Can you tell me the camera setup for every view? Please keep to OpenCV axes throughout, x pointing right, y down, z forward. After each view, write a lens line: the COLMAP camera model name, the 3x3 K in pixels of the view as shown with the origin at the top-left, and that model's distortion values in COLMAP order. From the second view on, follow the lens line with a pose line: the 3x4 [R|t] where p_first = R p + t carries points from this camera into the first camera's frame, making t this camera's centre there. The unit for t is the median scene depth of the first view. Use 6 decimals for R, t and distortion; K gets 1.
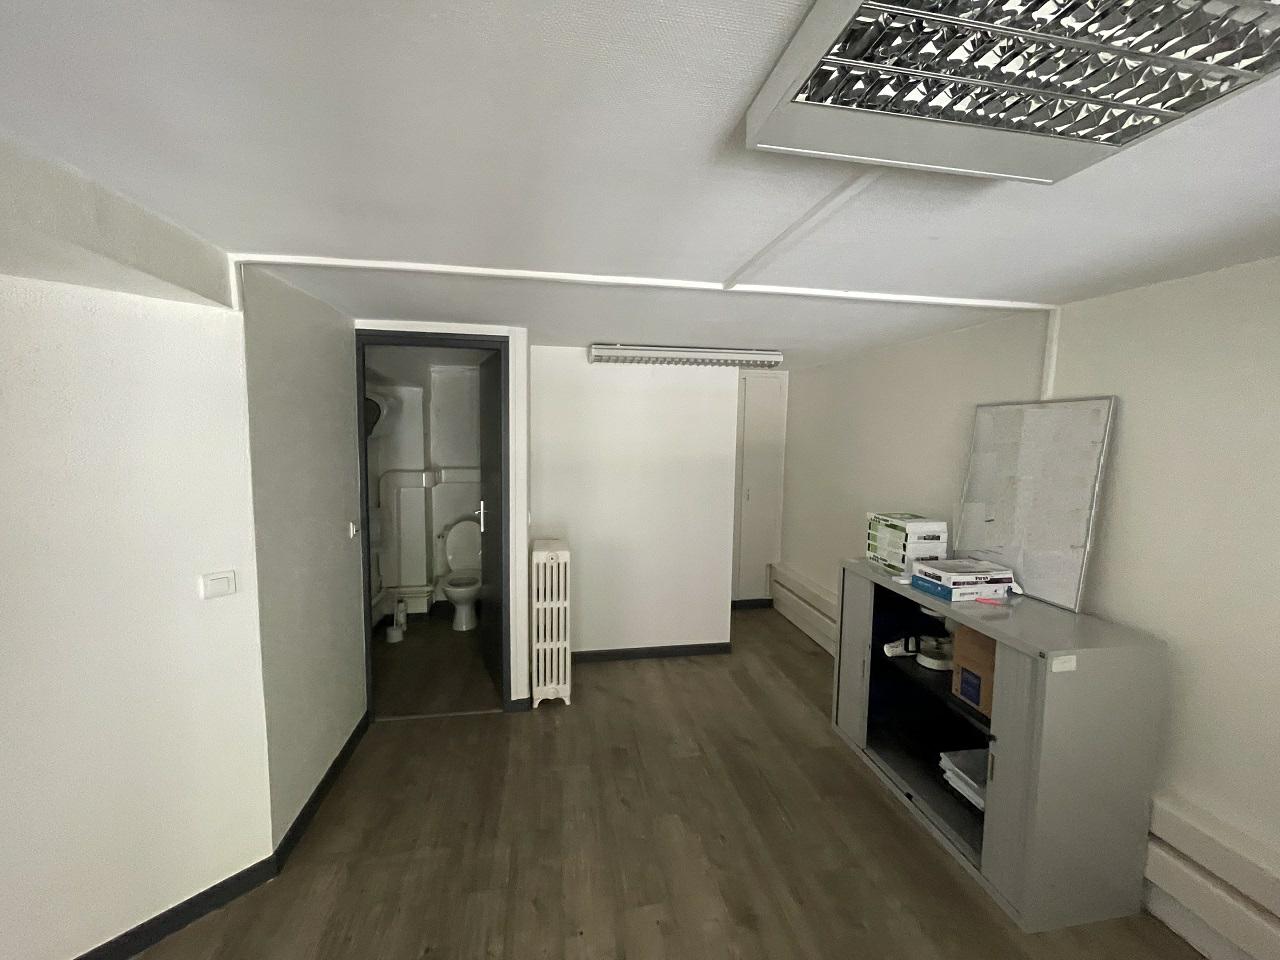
lens RADIAL K [[515.1, 0, 640.7], [0, 515.1, 477.2], [0, 0, 1]] dist [-0.004722, -0.000090]
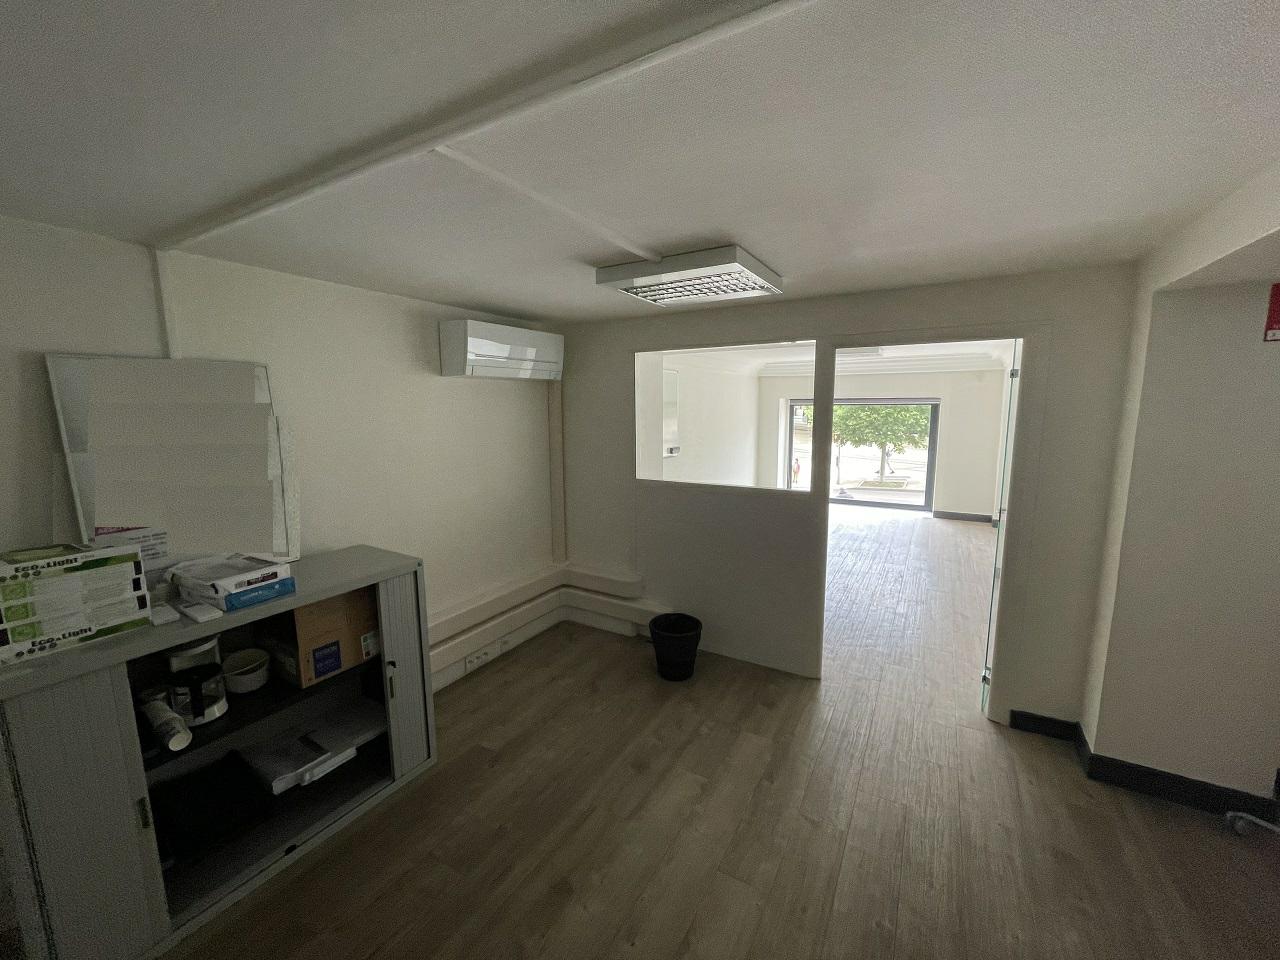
lens RADIAL K [[515.1, 0, 640.9], [0, 515.1, 484.4], [0, 0, 1]] dist [-0.004722, -0.000090]
pose [[-0.758909, -0.109755, 0.641880, -0.362061], [0.054446, 0.971549, 0.230497, -0.098171], [-0.648916, 0.209874, -0.731342, 1.136698]]
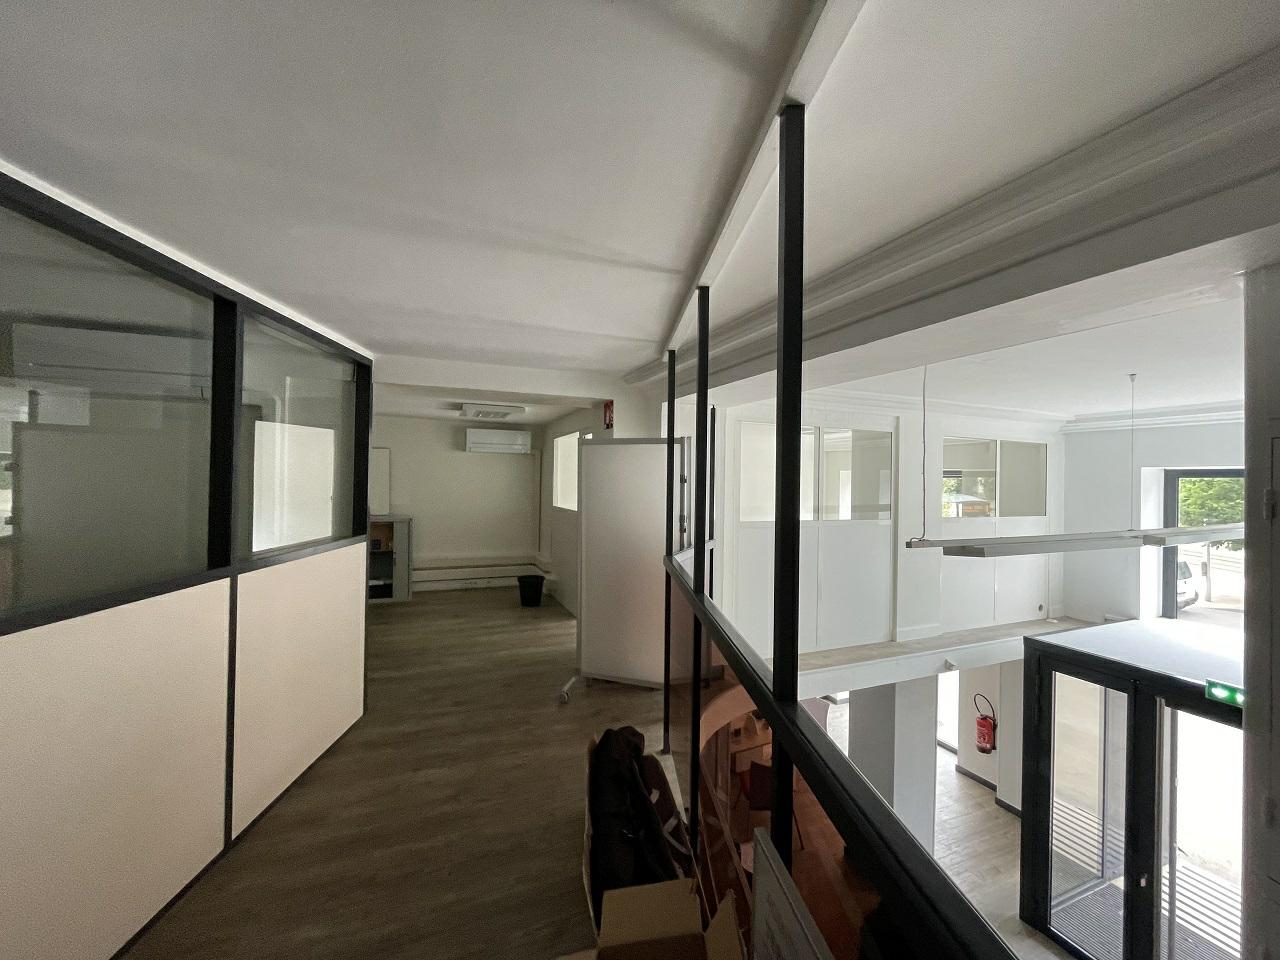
lens RADIAL K [[515.1, 0, 636.9], [0, 515.1, 477.1], [0, 0, 1]] dist [-0.004722, -0.000090]
pose [[-0.215594, -0.012806, 0.976399, -2.294137], [0.064009, 0.997578, 0.027217, 0.038531], [-0.974383, 0.068366, -0.214253, 0.132825]]
